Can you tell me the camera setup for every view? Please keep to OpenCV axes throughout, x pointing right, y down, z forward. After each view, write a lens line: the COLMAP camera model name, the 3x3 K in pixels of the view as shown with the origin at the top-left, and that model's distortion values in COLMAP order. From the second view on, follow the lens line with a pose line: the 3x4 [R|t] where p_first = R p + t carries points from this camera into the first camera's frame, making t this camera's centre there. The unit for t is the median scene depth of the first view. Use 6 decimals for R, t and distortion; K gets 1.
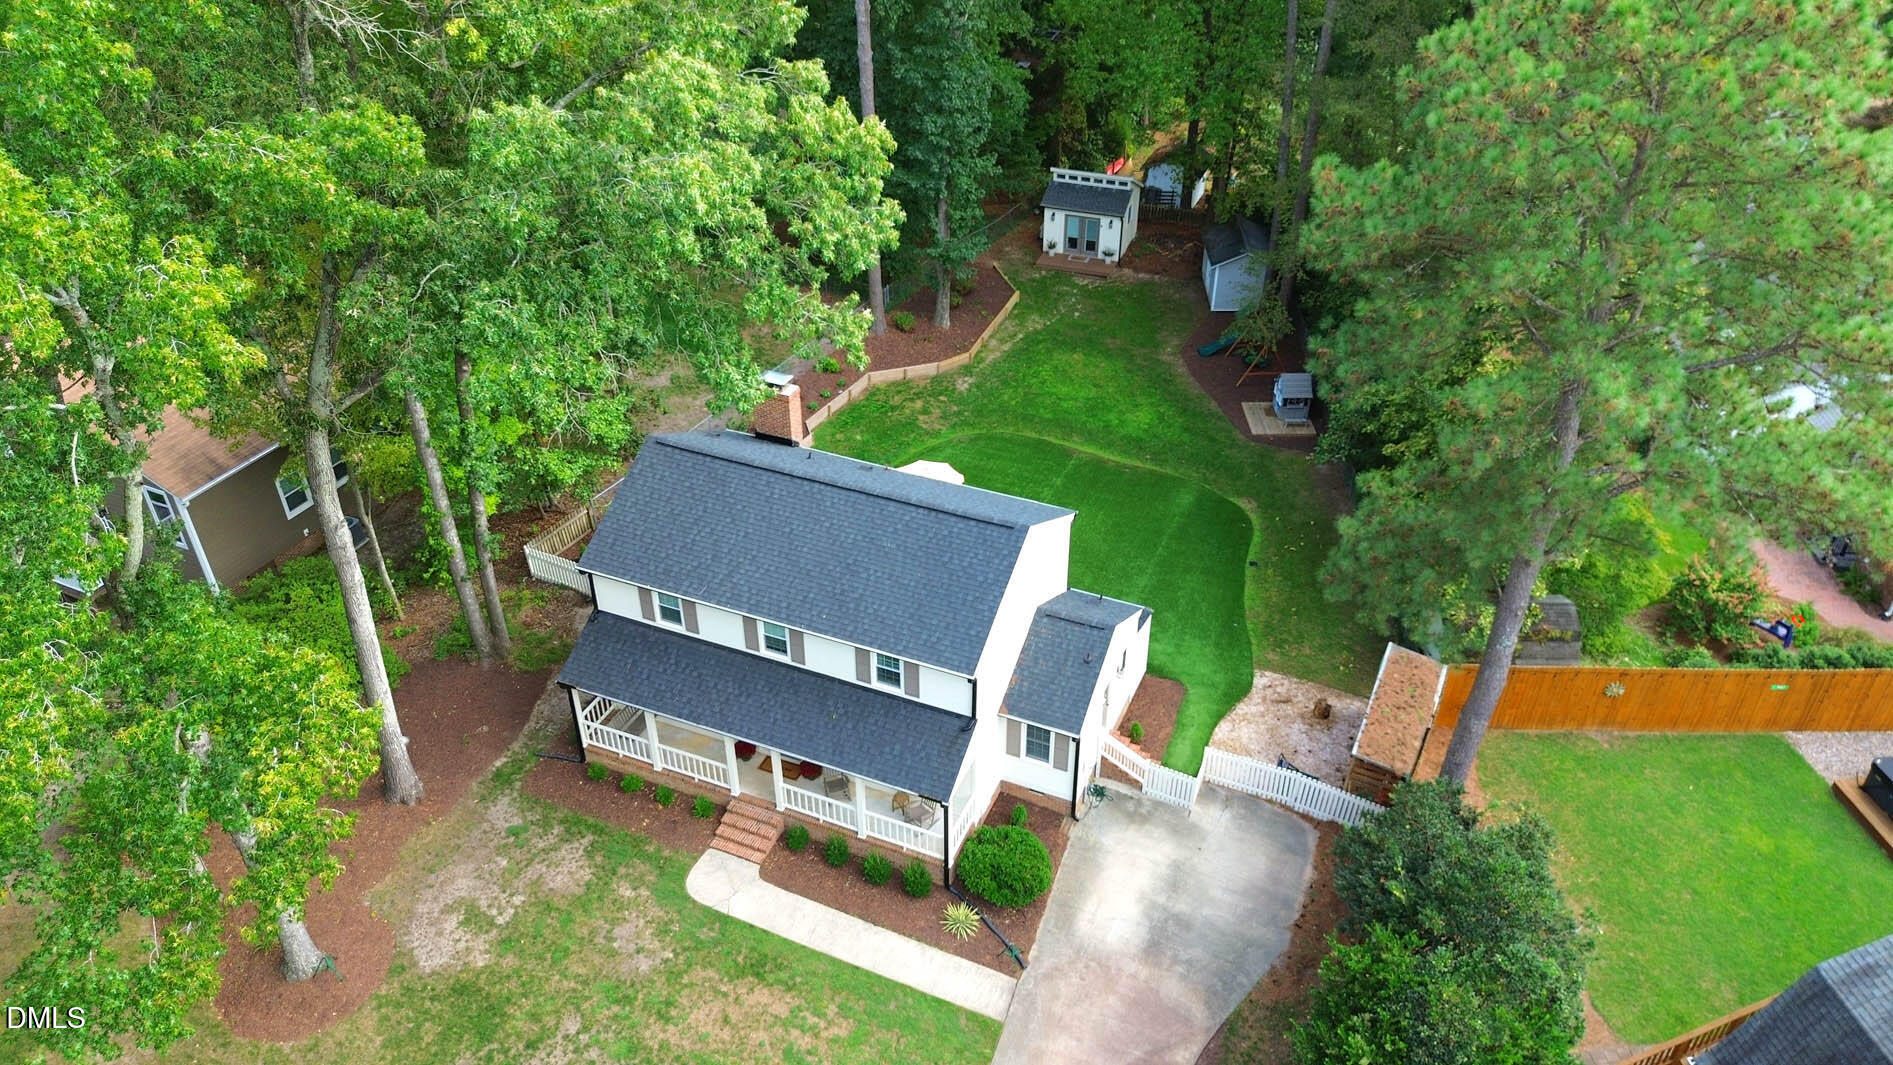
lens RADIAL K [[1351.9, 0, 944.9], [0, 1351.9, 533.8], [0, 0, 1]] dist [0.038465, -0.015362]
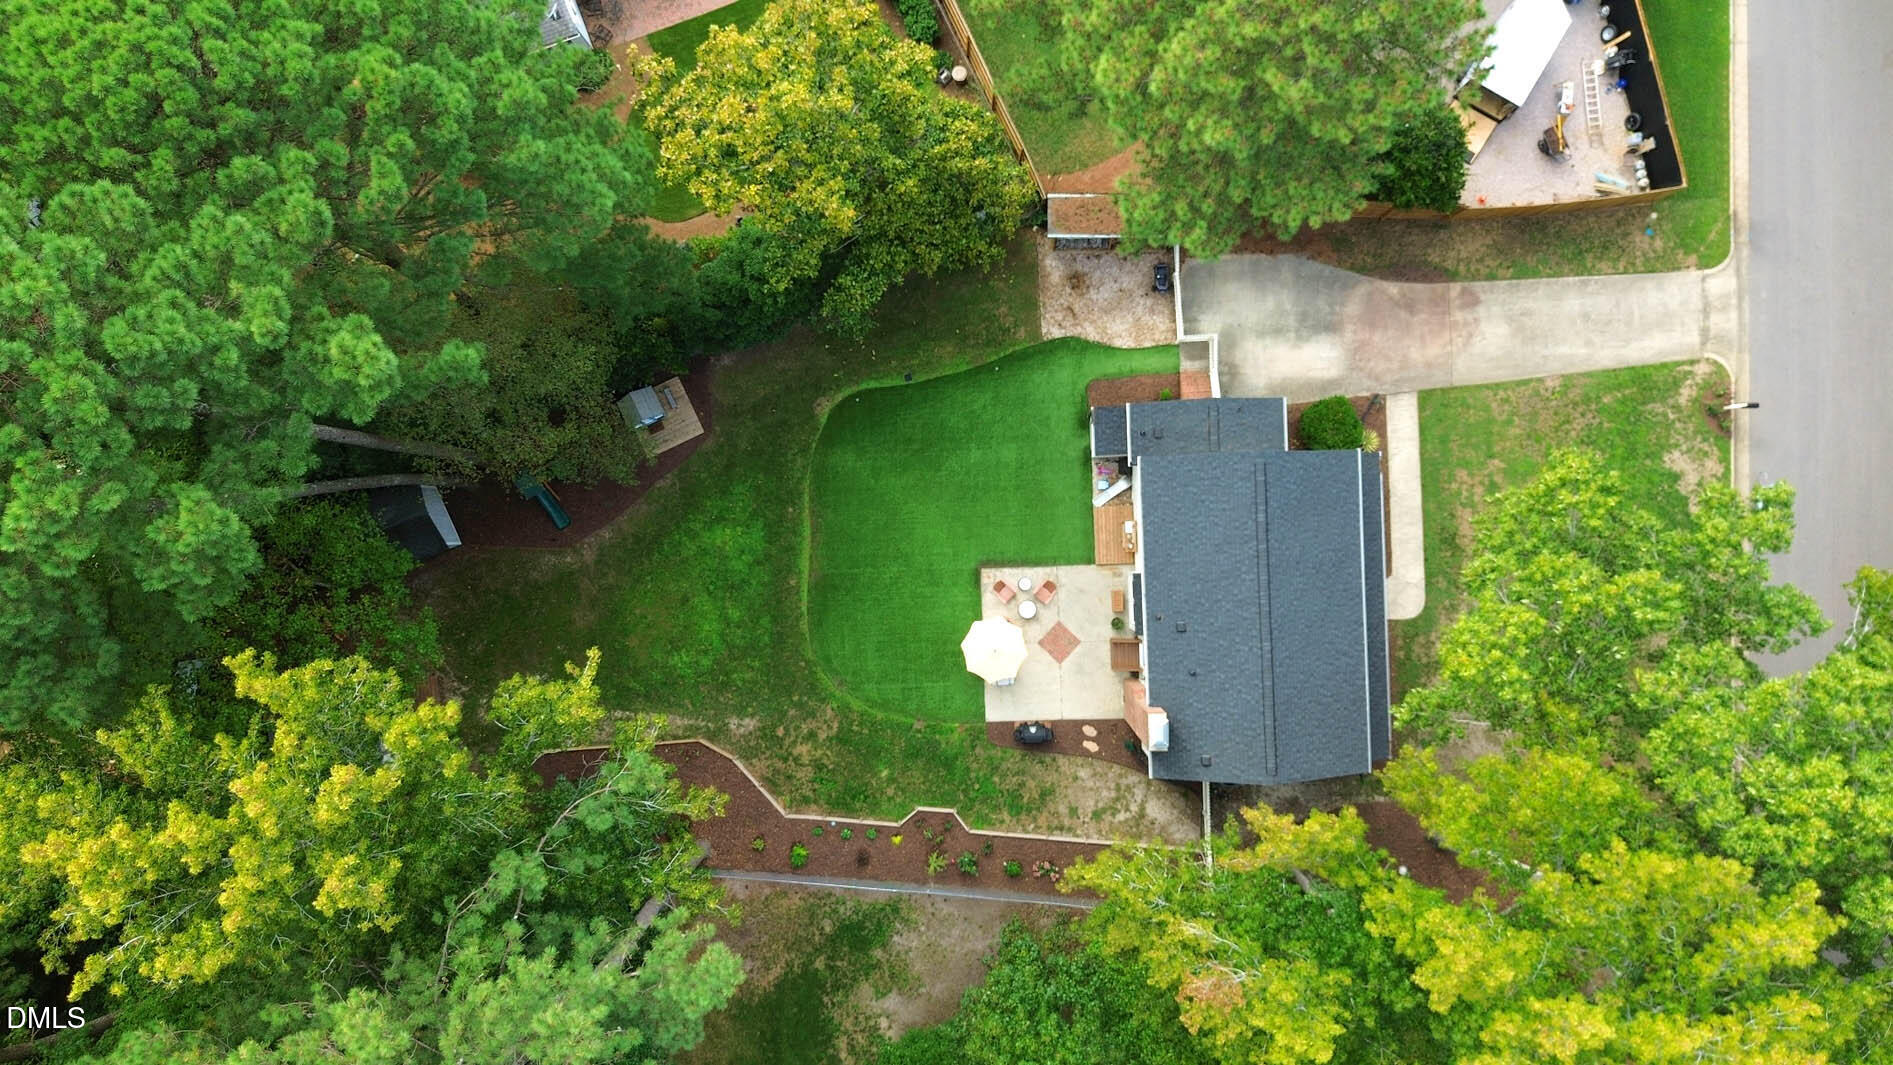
lens RADIAL K [[1351.9, 0, 948.6], [0, 1351.9, 532.9], [0, 0, 1]] dist [0.038465, -0.015362]
pose [[-0.427648, -0.903886, 0.010392, 0.103226], [0.541366, -0.246892, 0.803721, -1.218417], [-0.723906, 0.349335, 0.594916, 0.425653]]
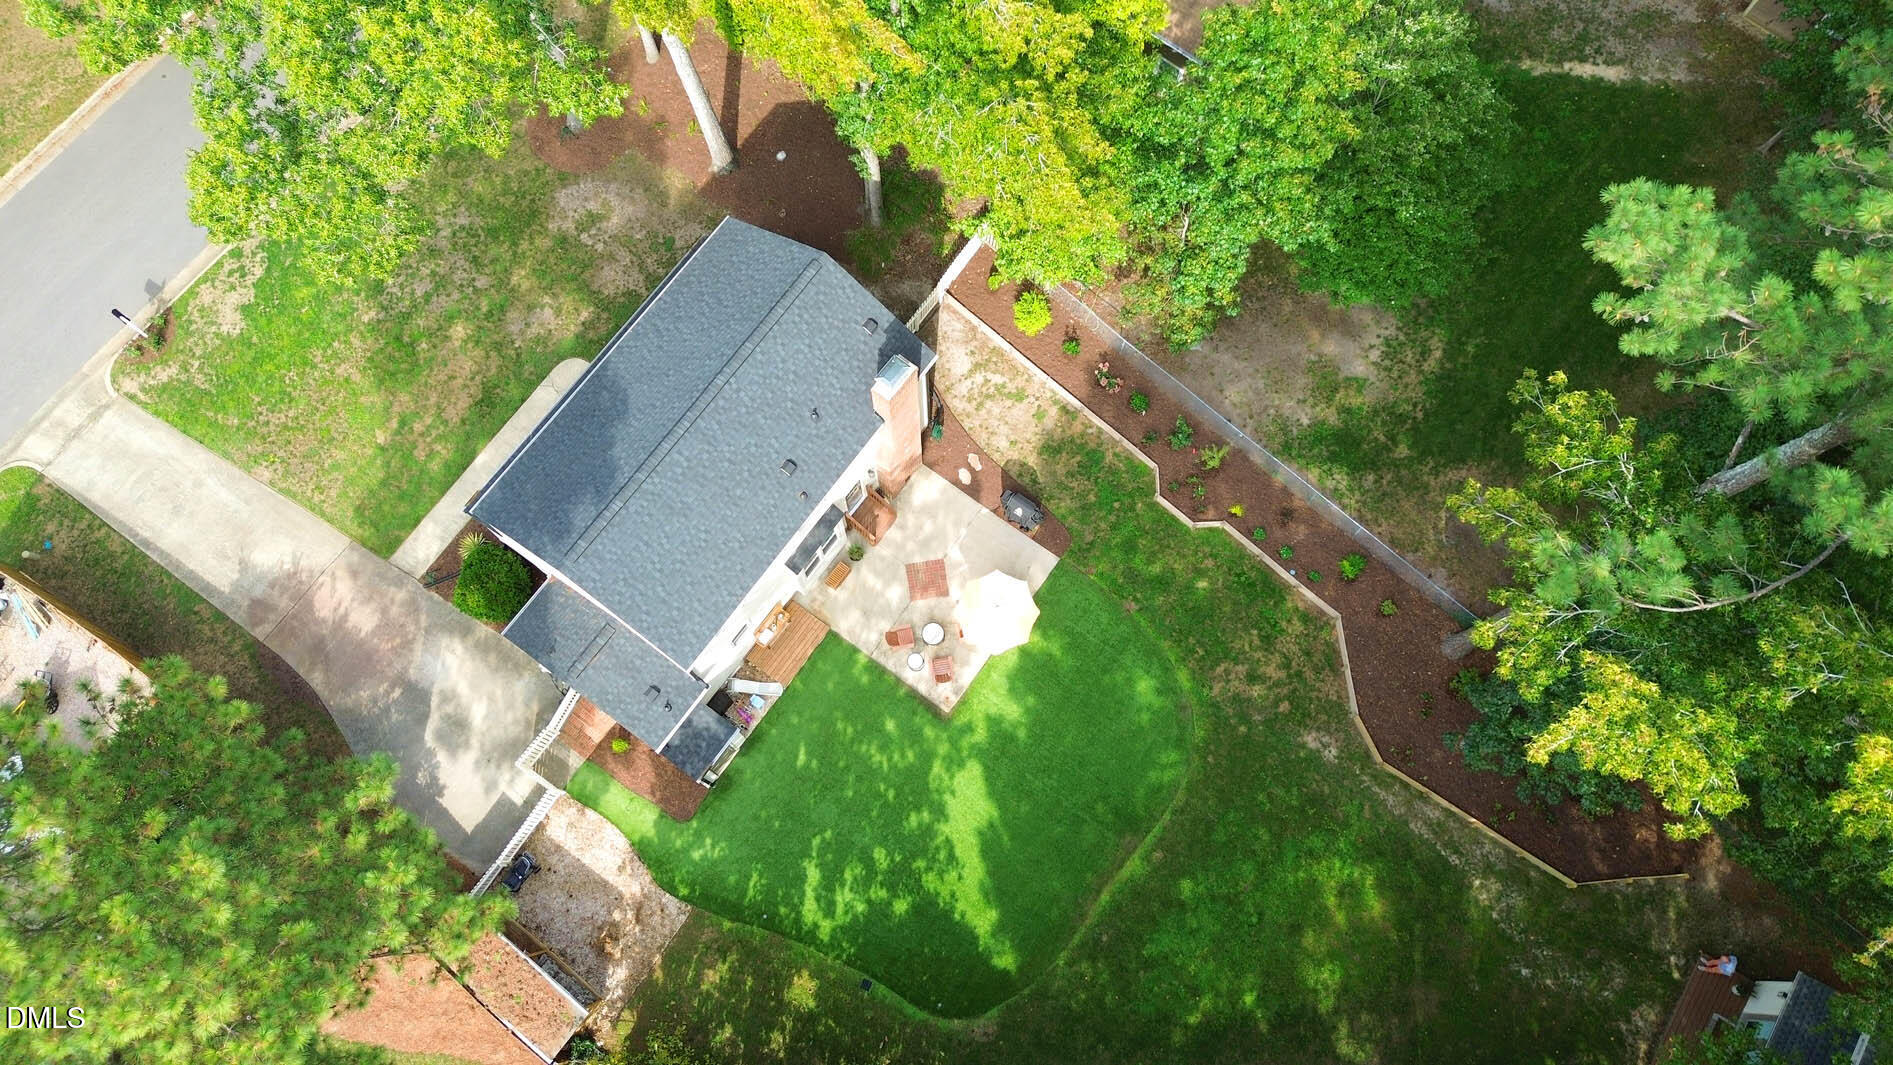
lens RADIAL K [[1351.9, 0, 943.6], [0, 1351.9, 528.2], [0, 0, 1]] dist [0.038465, -0.015362]
pose [[-0.217158, 0.933242, -0.286186, 0.252831], [-0.560236, 0.120931, 0.819458, -0.967371], [0.799361, 0.338284, 0.496574, 0.676129]]
